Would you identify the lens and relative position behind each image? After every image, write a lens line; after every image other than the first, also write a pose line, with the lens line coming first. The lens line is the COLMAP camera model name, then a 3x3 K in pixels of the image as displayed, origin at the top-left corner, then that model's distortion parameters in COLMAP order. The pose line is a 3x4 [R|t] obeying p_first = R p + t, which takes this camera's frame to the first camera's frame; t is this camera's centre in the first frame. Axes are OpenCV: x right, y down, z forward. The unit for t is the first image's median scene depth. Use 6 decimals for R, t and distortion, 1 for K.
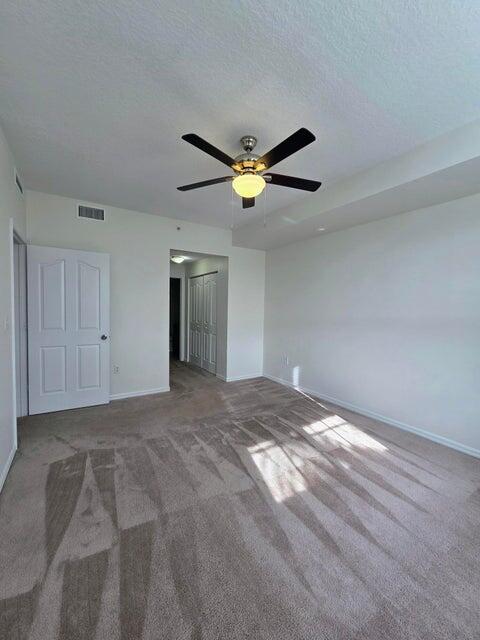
lens RADIAL K [[267.2, 0, 240.0], [0, 267.2, 320.0], [0, 0, 1]] dist [-0.011145, -0.000025]
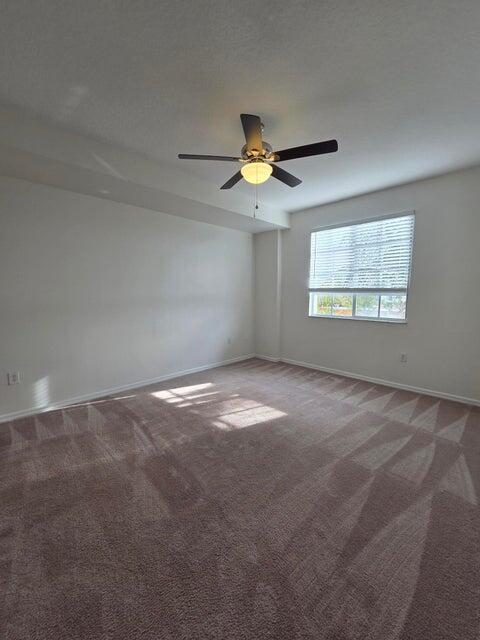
lens RADIAL K [[267.2, 0, 240.0], [0, 267.2, 320.0], [0, 0, 1]] dist [-0.011145, -0.000025]
pose [[-0.204968, -0.131832, 0.969850, -0.609778], [0.048630, 0.988292, 0.144617, -0.046904], [-0.977560, 0.076806, -0.196157, 0.772643]]
